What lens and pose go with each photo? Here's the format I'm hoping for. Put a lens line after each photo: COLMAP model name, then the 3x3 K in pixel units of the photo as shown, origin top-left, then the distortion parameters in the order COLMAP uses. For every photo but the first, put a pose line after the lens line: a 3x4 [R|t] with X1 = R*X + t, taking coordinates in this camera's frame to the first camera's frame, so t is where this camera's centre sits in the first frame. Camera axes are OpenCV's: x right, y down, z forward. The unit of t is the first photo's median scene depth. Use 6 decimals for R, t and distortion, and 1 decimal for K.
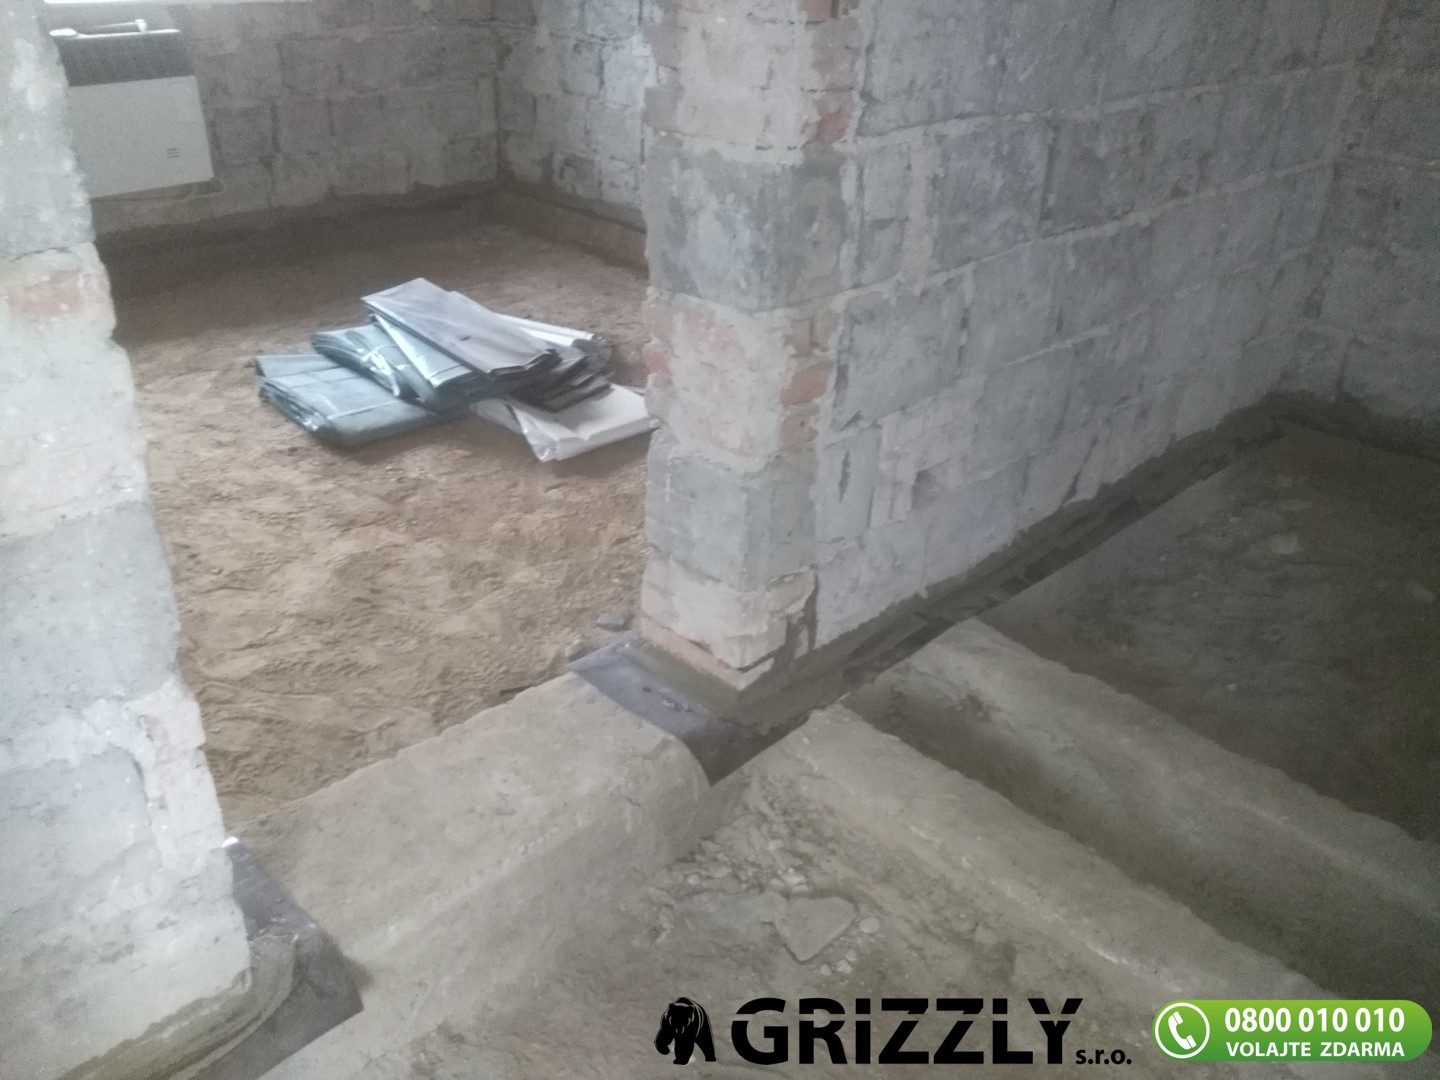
lens RADIAL K [[1149.9, 0, 720.0], [0, 1149.9, 540.0], [0, 0, 1]] dist [0.072342, -0.166416]
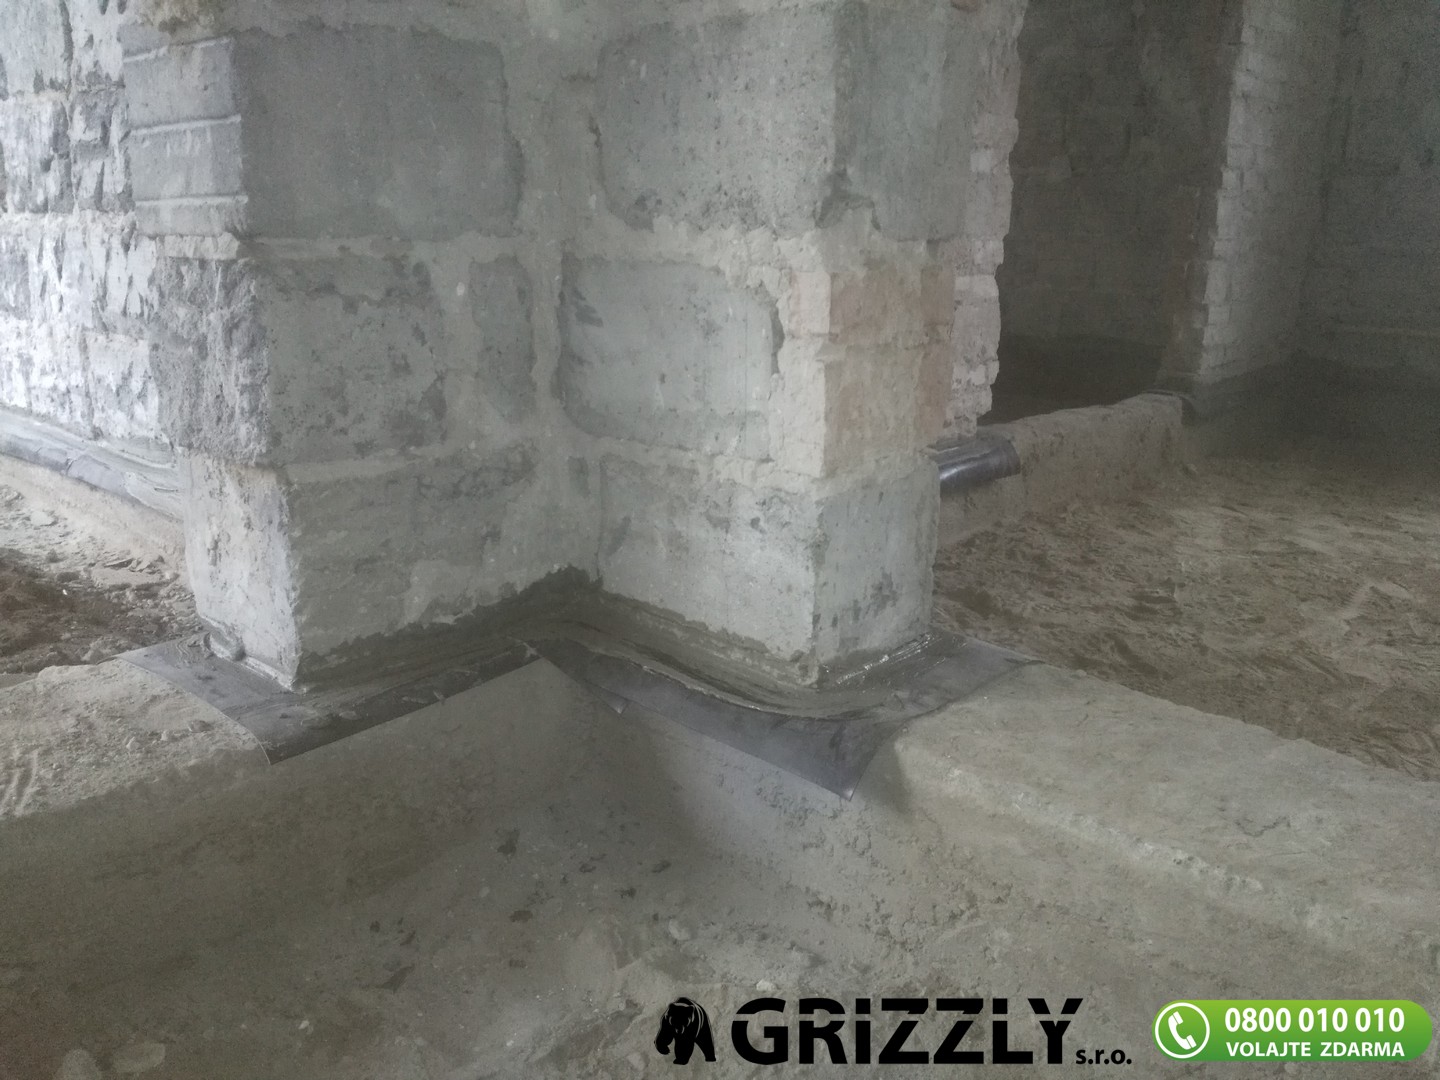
lens RADIAL K [[1149.9, 0, 720.0], [0, 1149.9, 540.0], [0, 0, 1]] dist [0.072342, -0.166416]
pose [[0.040561, 0.255859, -0.965863, 0.484659], [-0.478271, 0.853695, 0.206060, 0.179839], [0.877275, 0.453586, 0.156996, 0.922013]]
